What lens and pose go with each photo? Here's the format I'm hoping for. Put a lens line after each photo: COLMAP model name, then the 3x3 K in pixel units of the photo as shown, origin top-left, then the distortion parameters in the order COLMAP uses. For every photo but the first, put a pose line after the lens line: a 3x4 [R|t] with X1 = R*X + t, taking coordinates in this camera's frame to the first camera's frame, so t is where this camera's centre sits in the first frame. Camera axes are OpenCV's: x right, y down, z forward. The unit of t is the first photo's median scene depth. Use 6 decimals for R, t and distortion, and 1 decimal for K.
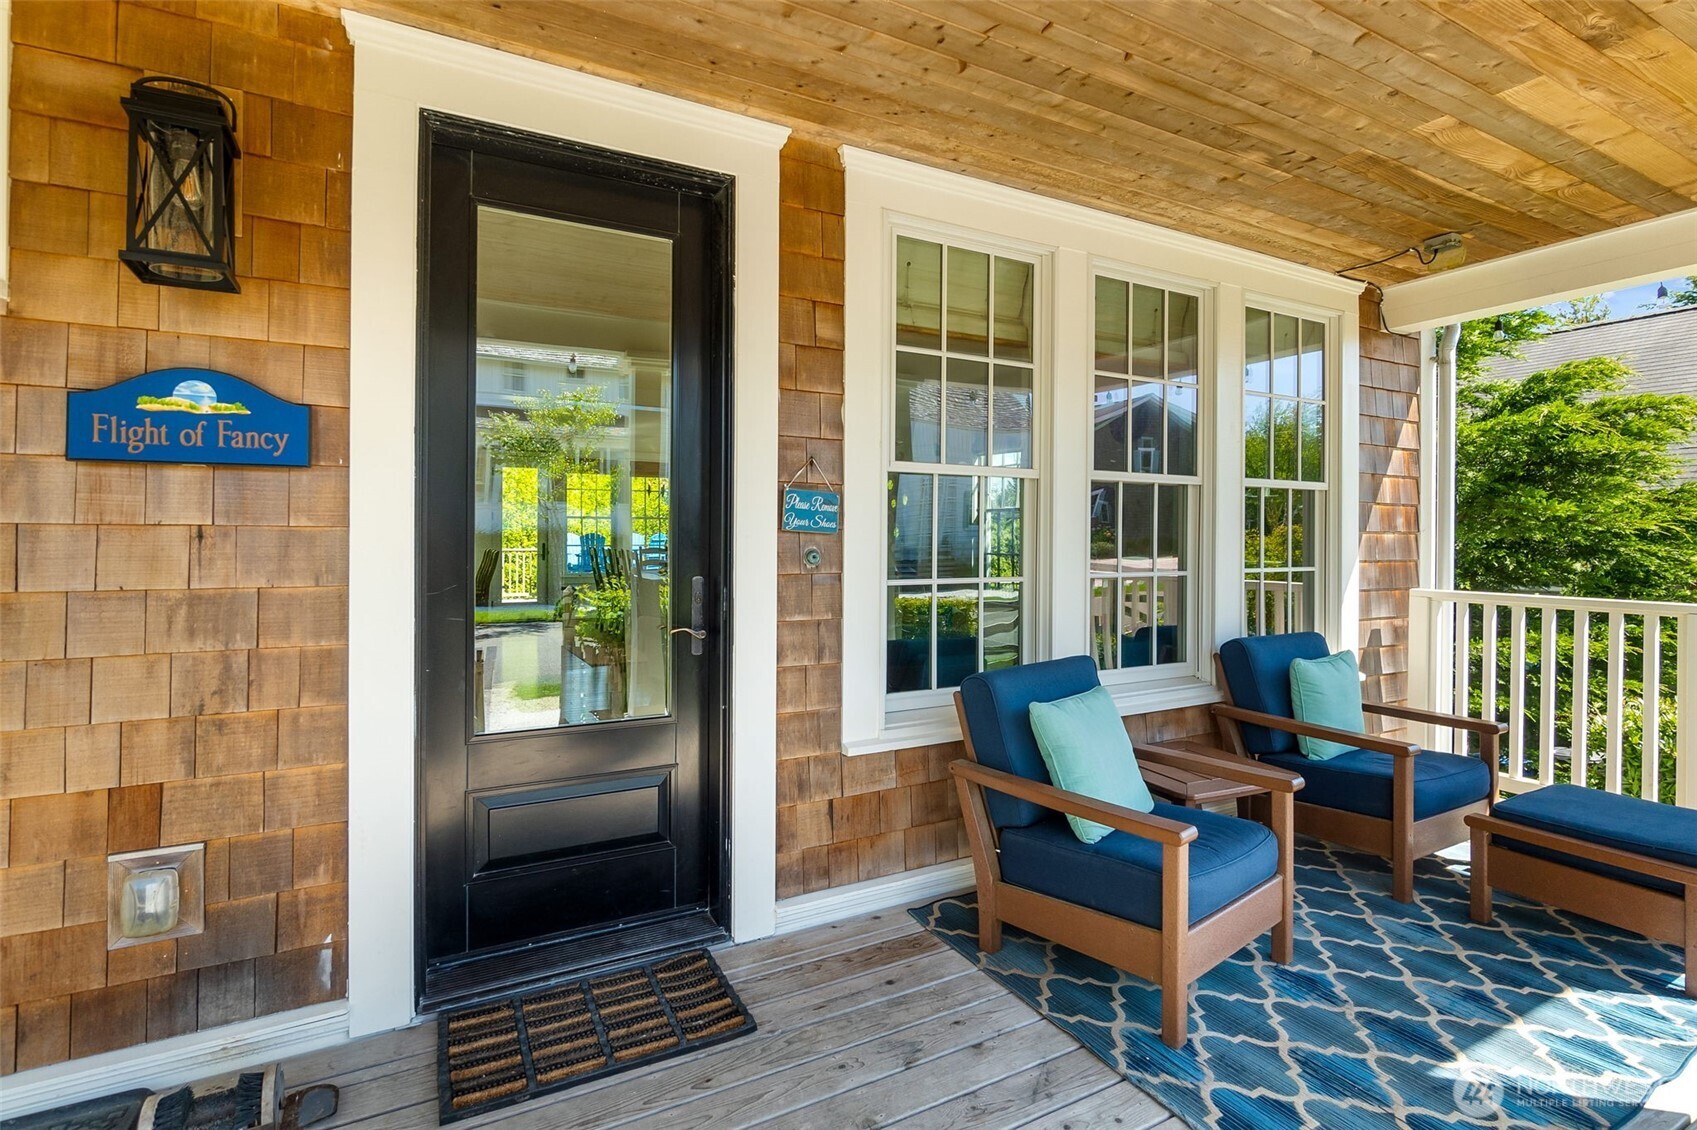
lens RADIAL K [[793.1, 0, 868.1], [0, 793.1, 540.2], [0, 0, 1]] dist [-0.008328, 0.001545]
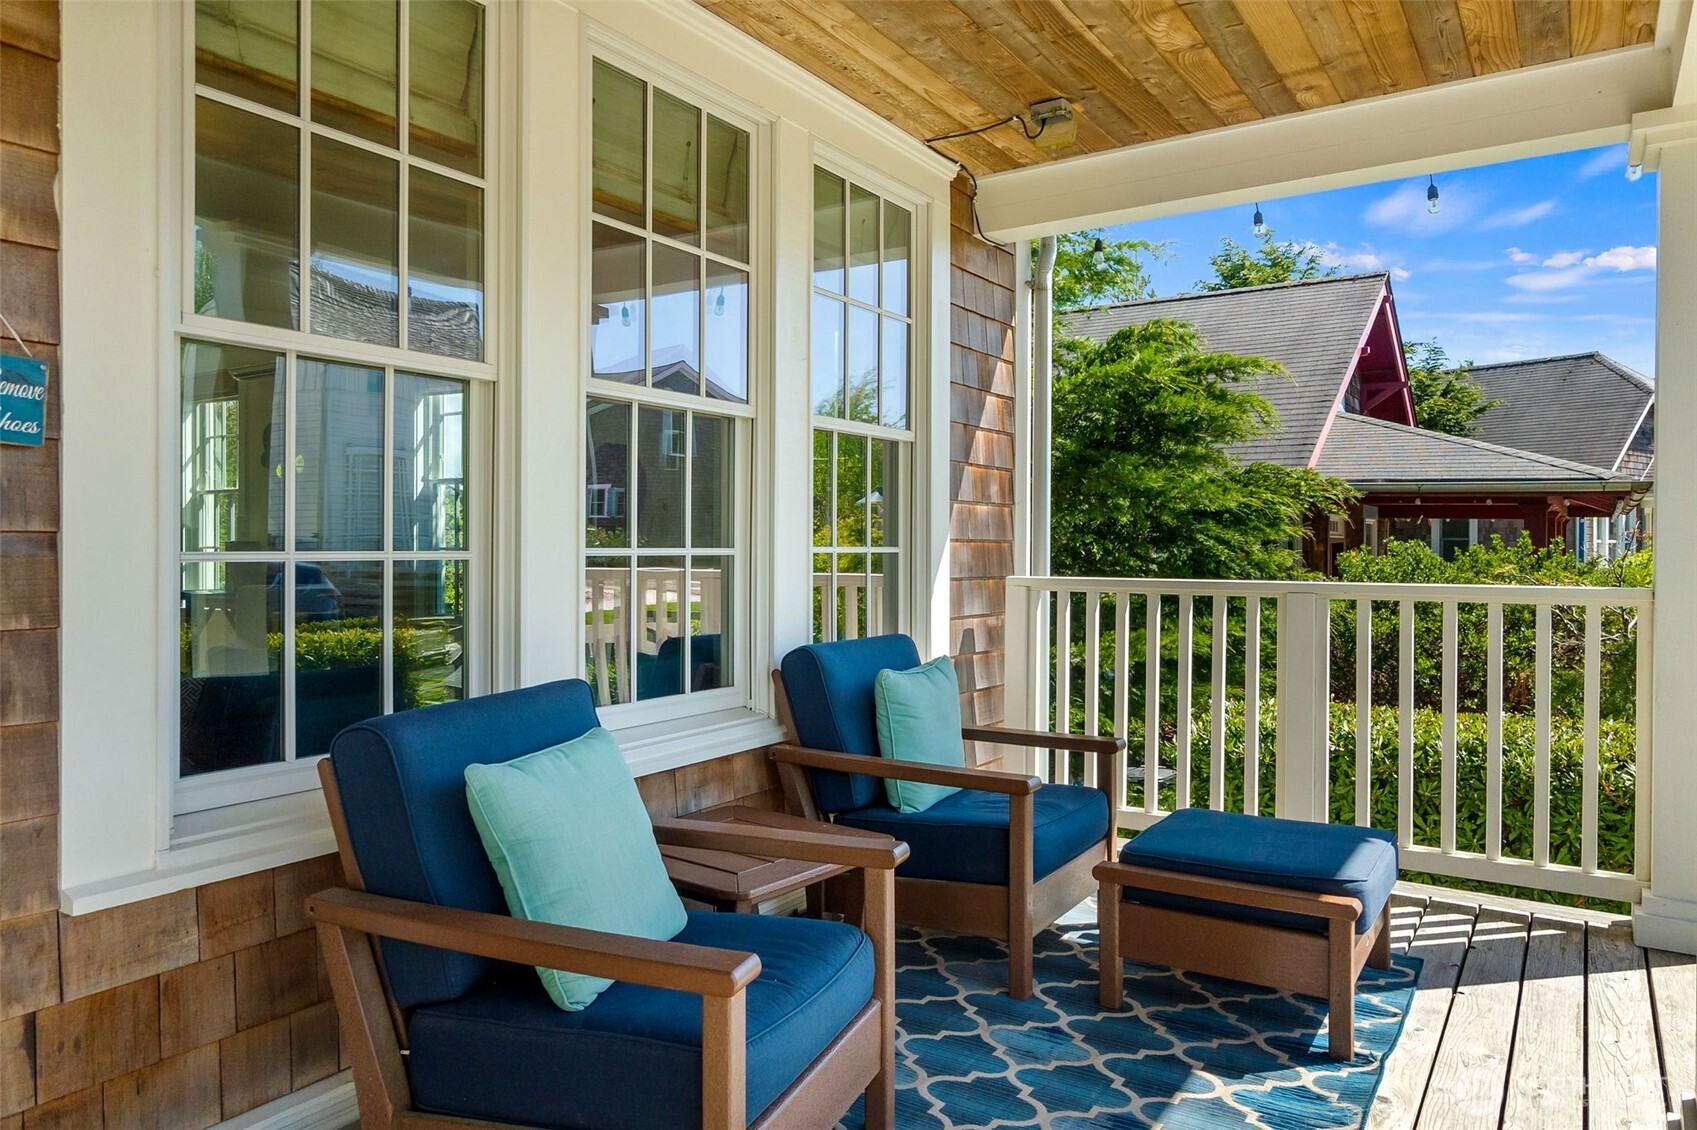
lens RADIAL K [[1138.4, 0, 852.2], [0, 1138.4, 562.4], [0, 0, 1]] dist [0.010417, -0.001524]
pose [[0.882258, -0.008923, 0.470682, 0.054929], [-0.000718, 0.999794, 0.020298, 0.039020], [-0.470766, -0.018246, 0.882070, 0.150500]]
